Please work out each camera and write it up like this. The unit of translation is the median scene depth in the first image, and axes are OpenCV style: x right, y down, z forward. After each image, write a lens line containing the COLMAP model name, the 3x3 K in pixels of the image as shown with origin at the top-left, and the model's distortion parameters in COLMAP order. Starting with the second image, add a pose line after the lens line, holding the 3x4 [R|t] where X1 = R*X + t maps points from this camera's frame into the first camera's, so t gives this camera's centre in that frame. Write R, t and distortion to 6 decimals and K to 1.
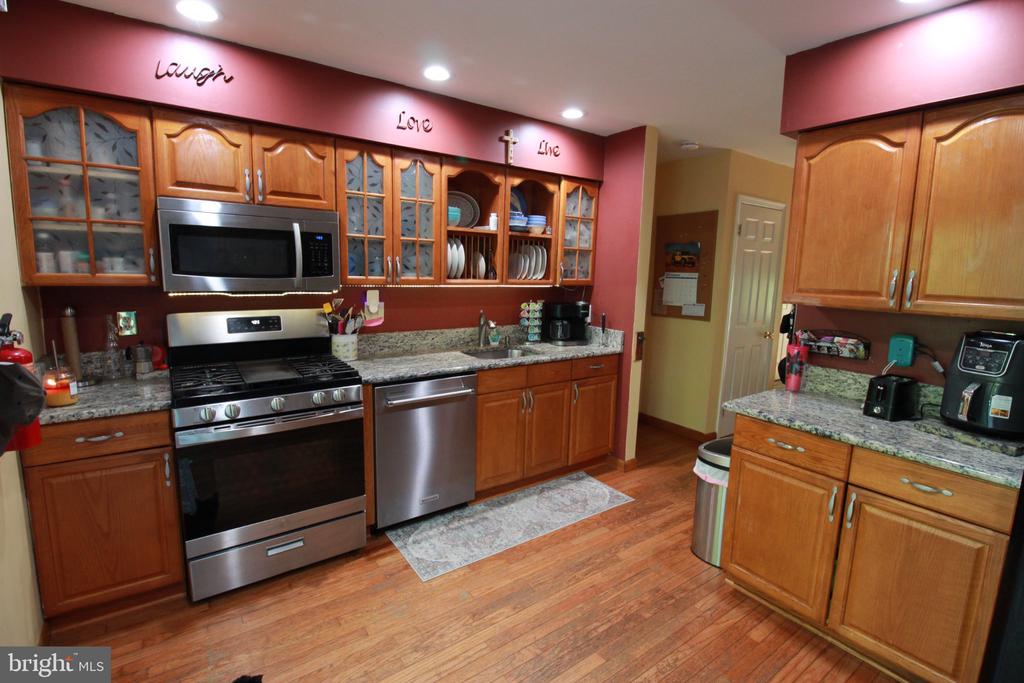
lens RADIAL K [[481.2, 0, 514.9], [0, 481.2, 340.3], [0, 0, 1]] dist [-0.013998, -0.005548]
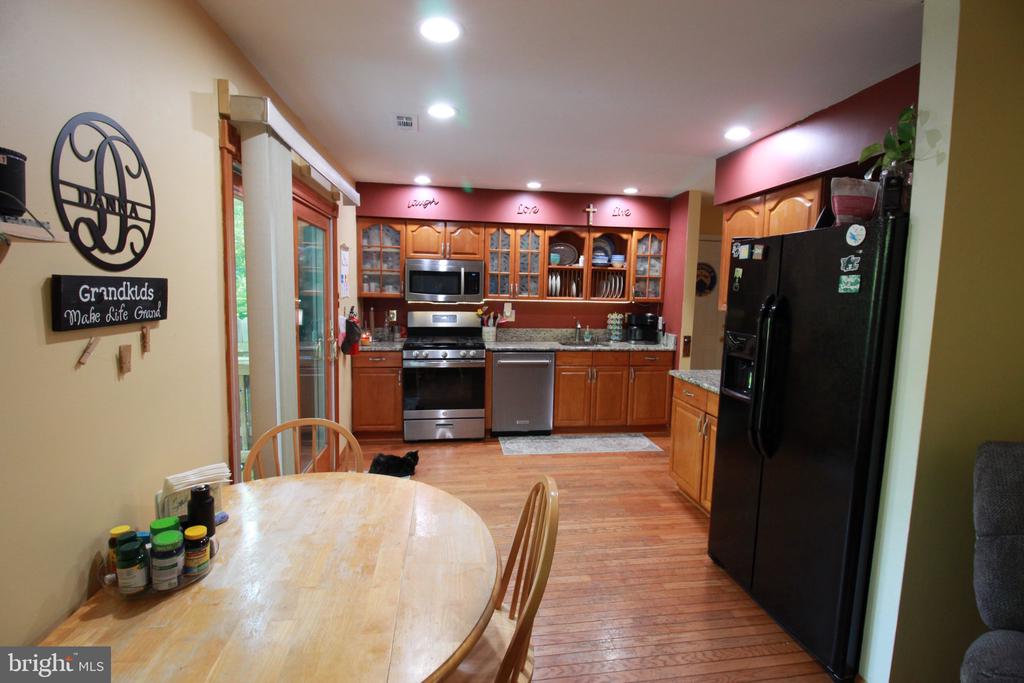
lens RADIAL K [[481.2, 0, 511.4], [0, 481.2, 339.7], [0, 0, 1]] dist [-0.013998, -0.005548]
pose [[0.882846, 0.043751, -0.467621, 0.584629], [-0.067778, 0.997098, -0.034672, 0.096232], [0.464747, 0.062305, 0.883249, -0.573177]]
